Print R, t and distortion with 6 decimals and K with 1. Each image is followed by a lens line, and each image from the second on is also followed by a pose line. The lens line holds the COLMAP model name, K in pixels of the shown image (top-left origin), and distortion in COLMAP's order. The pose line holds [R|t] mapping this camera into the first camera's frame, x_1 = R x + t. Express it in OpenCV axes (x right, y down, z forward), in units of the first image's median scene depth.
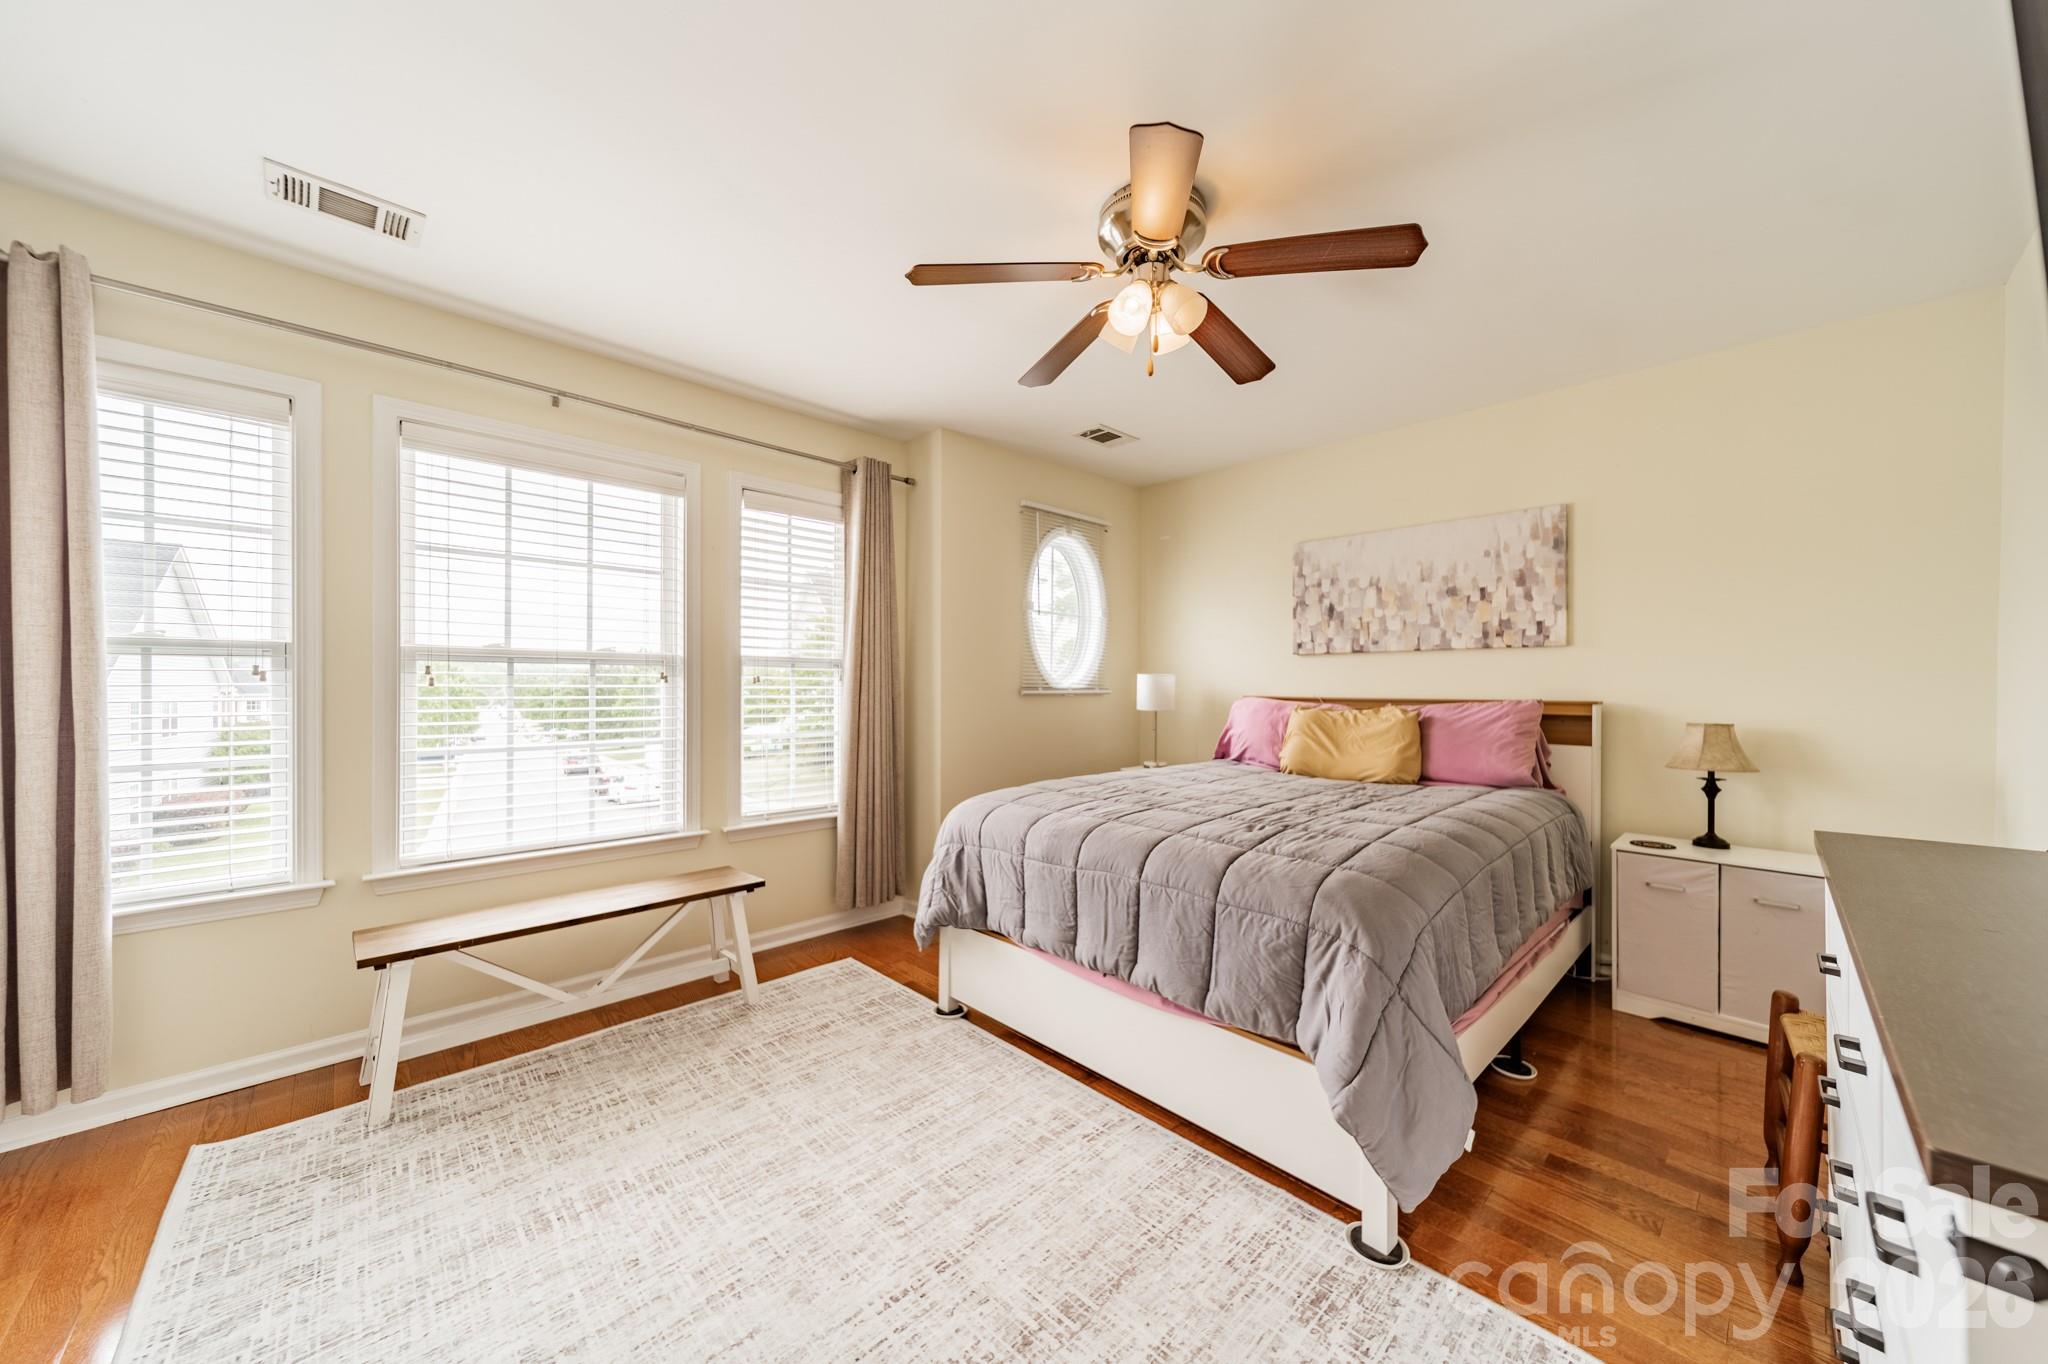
lens RADIAL K [[699.4, 0, 1015.5], [0, 699.4, 693.9], [0, 0, 1]] dist [0.007557, -0.000046]
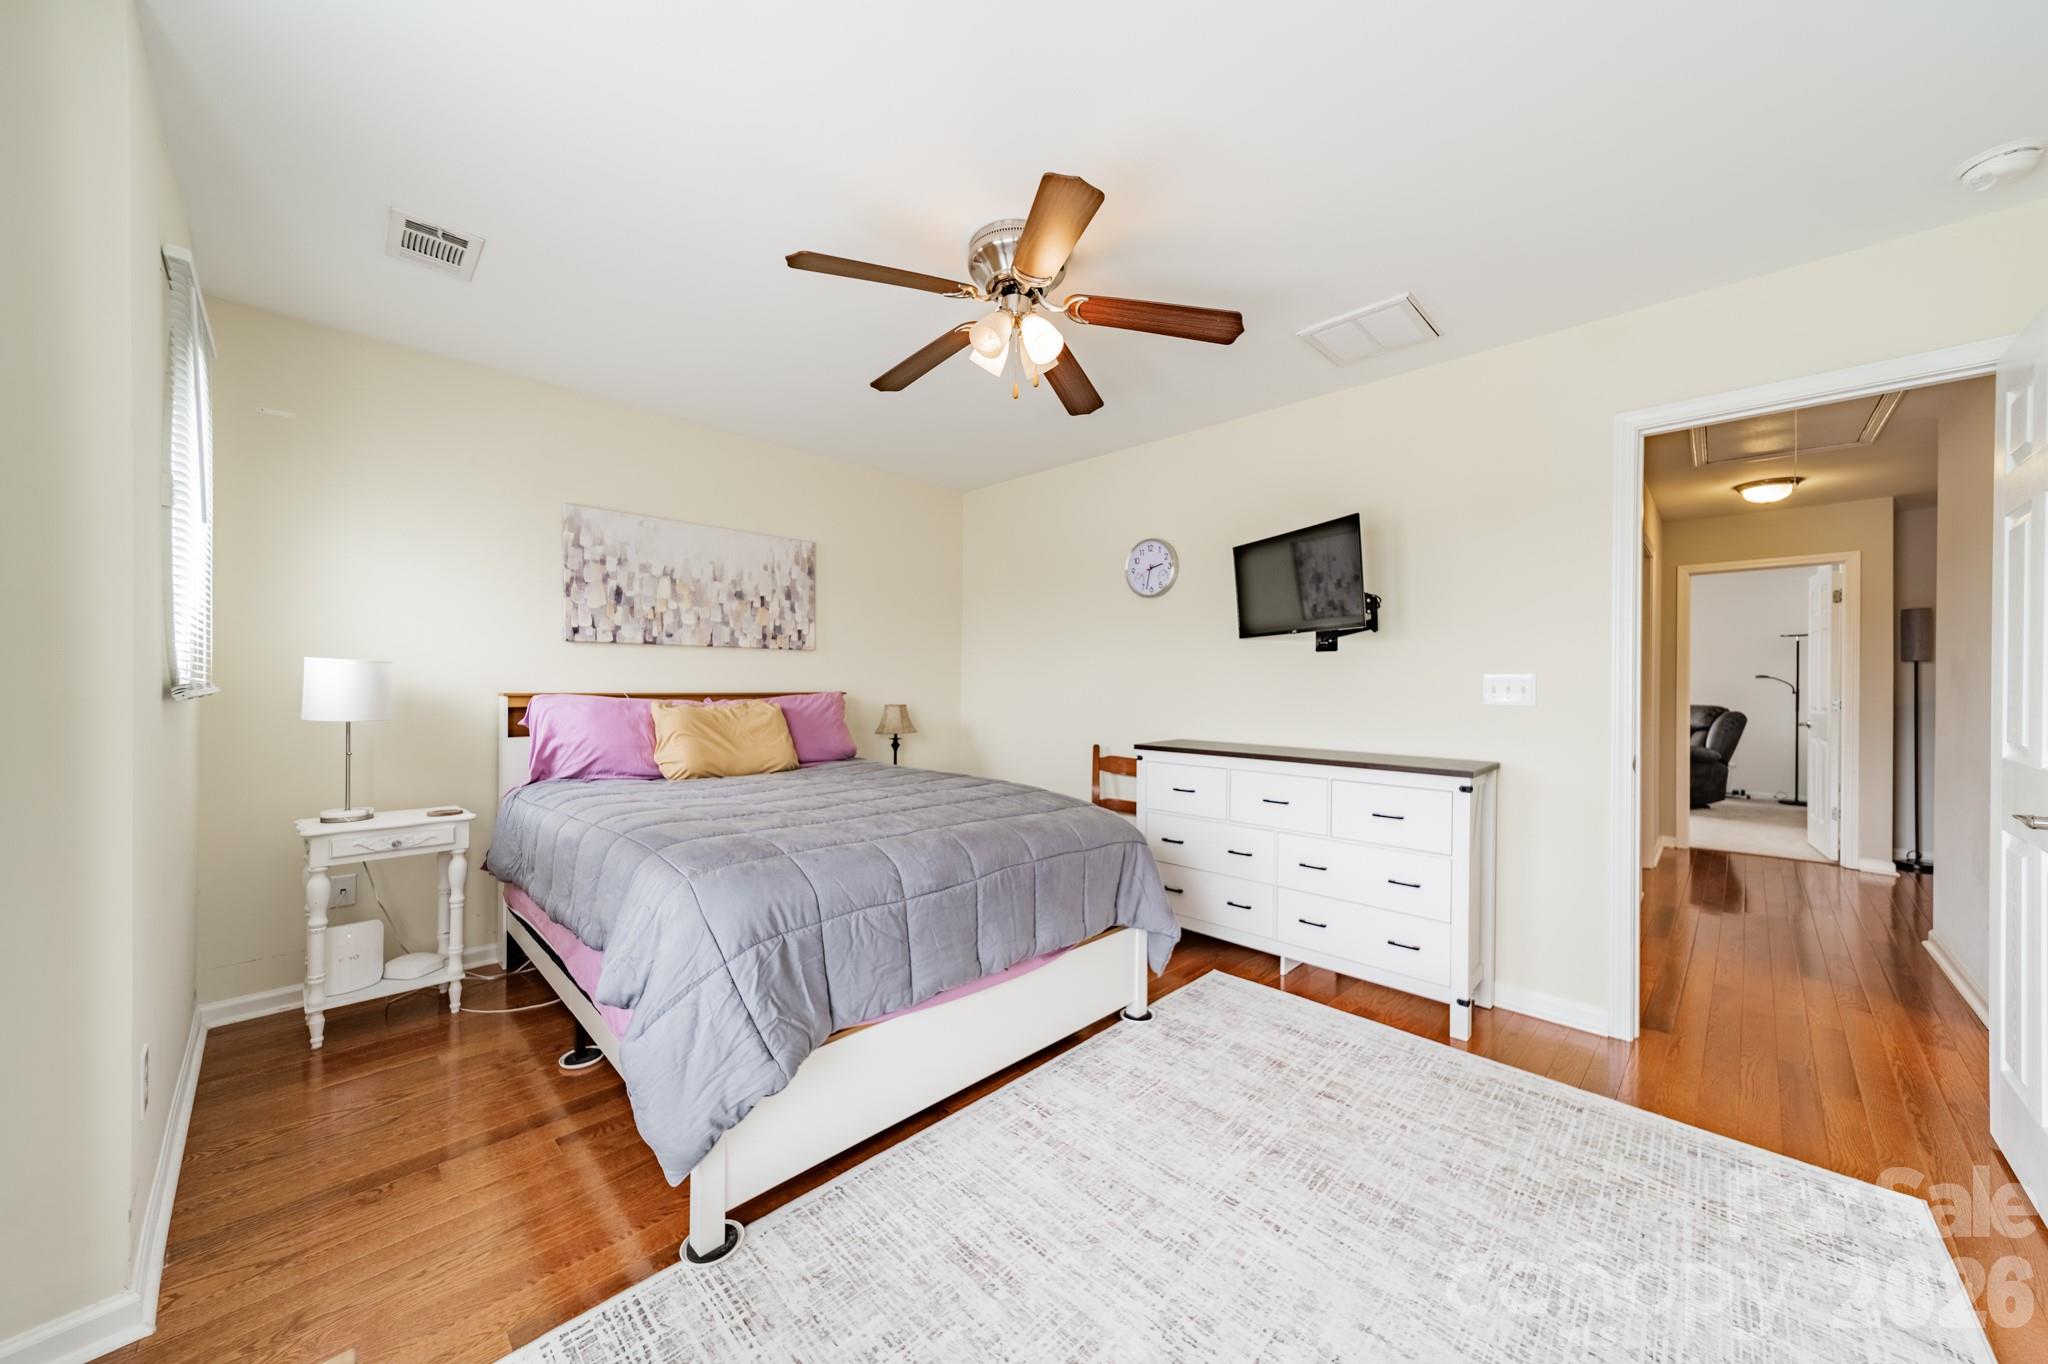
lens RADIAL K [[720.0, 0, 1029.4], [0, 720.0, 688.4], [0, 0, 1]] dist [0.008507, -0.000561]
pose [[-0.025968, -0.012170, 0.999589, -0.533373], [0.004037, 0.999916, 0.012279, -0.010972], [-0.999655, 0.004354, -0.025916, 0.576845]]
